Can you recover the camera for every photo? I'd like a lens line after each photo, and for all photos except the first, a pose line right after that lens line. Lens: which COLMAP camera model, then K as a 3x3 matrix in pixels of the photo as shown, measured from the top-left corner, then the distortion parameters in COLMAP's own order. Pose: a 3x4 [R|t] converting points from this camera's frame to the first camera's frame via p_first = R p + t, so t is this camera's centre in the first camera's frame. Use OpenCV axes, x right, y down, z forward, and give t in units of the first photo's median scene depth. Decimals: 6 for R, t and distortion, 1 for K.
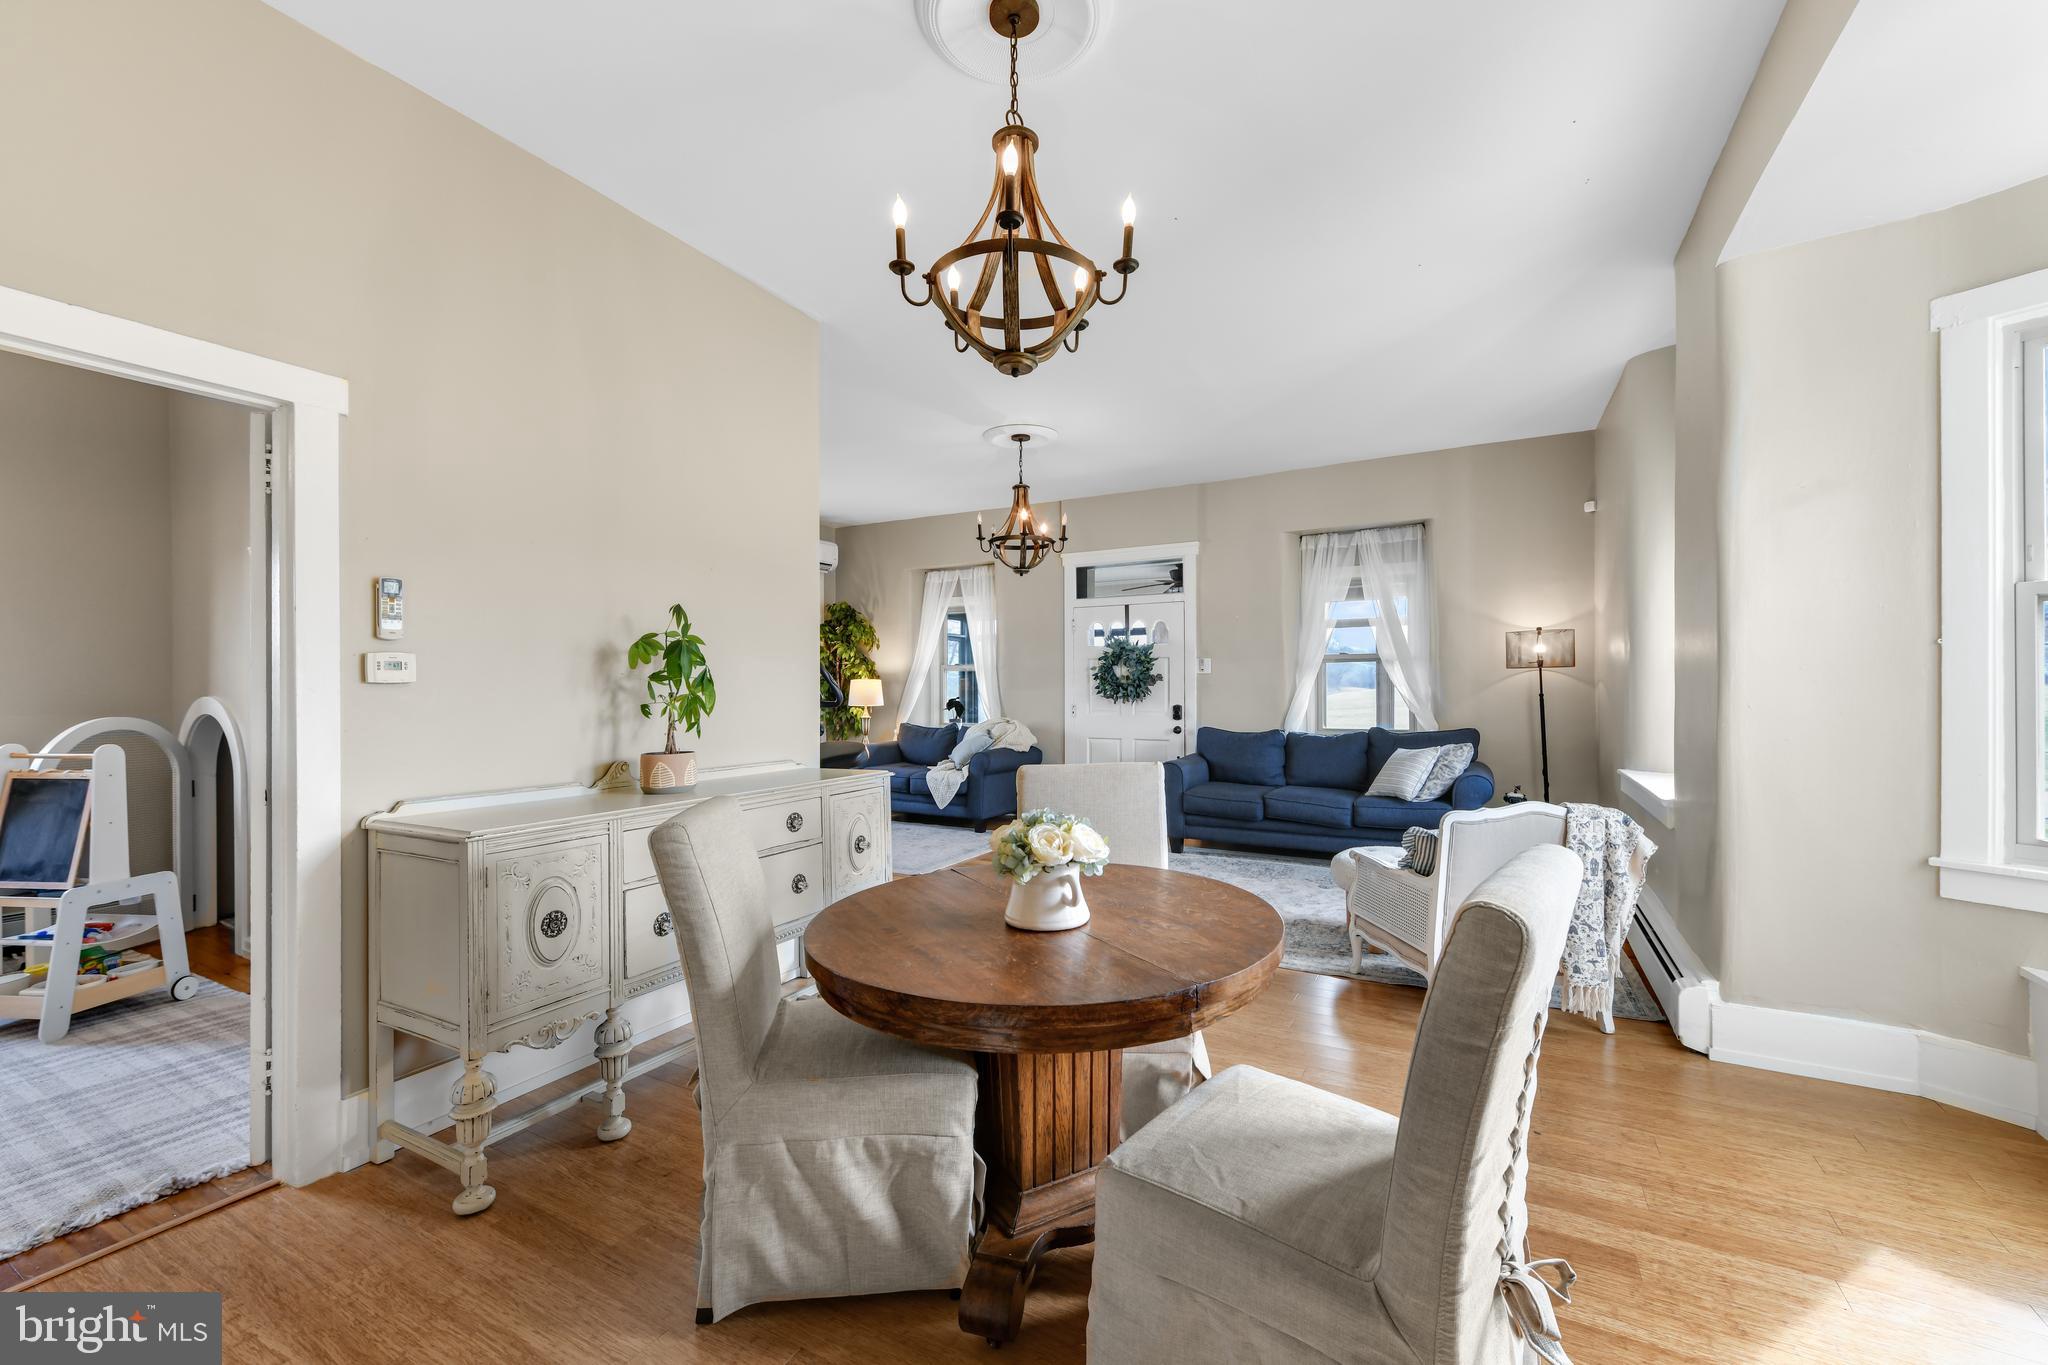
lens RADIAL K [[838.4, 0, 1022.1], [0, 838.4, 677.0], [0, 0, 1]] dist [0.003161, -0.000156]
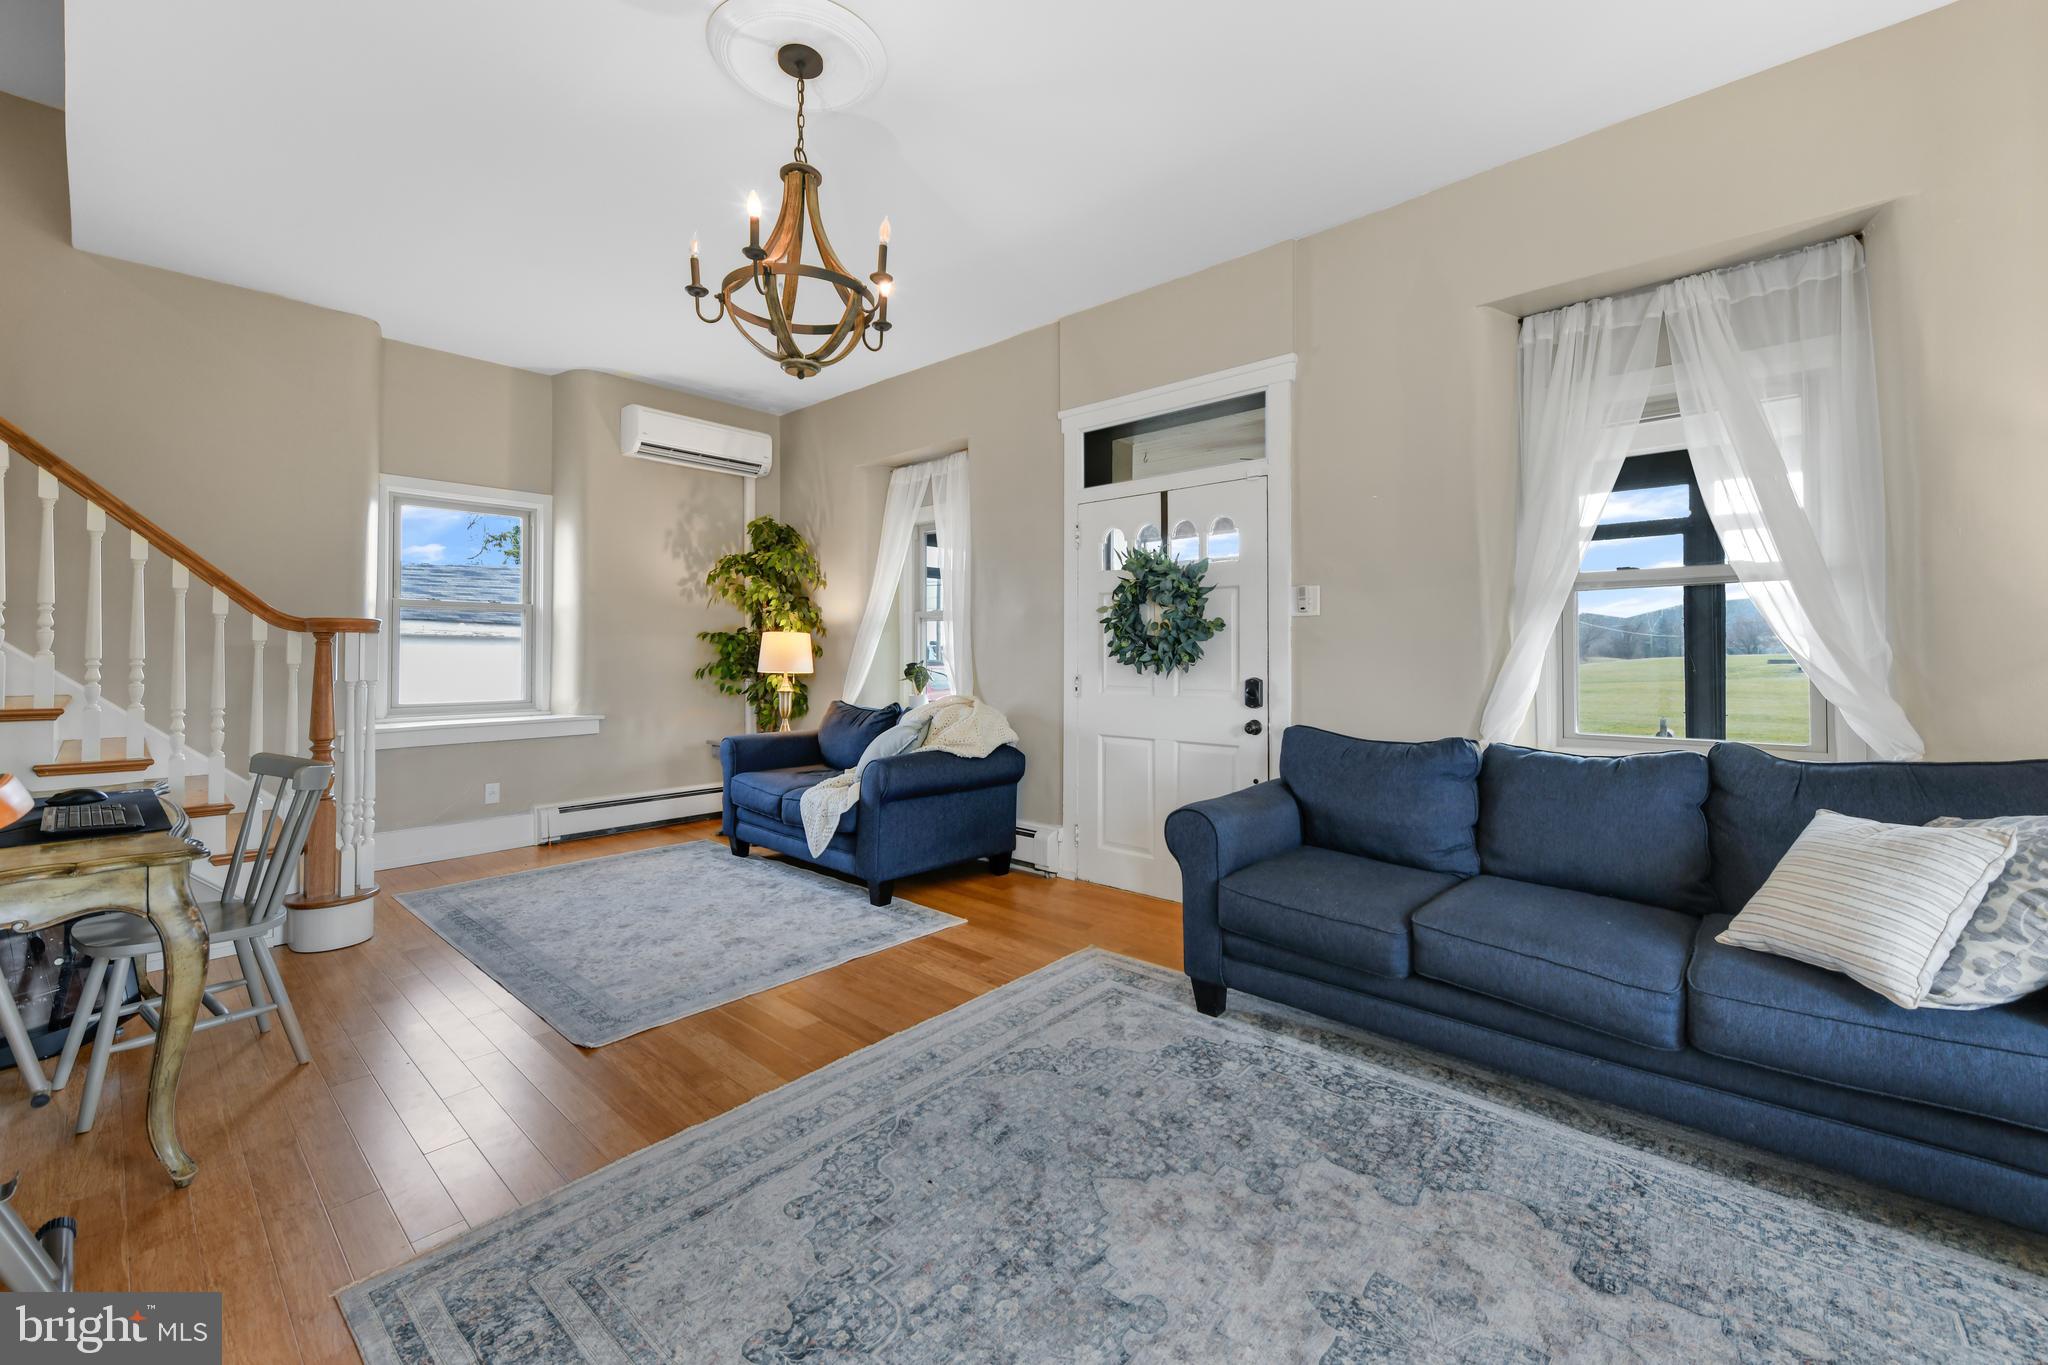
lens RADIAL K [[825.6, 0, 1021.4], [0, 825.6, 637.9], [0, 0, 1]] dist [-0.003435, -0.000569]
pose [[0.972972, 0.003494, -0.230897, 0.166810], [-0.005831, 0.999938, -0.009441, 0.014475], [0.230850, 0.010532, 0.972932, 0.487290]]
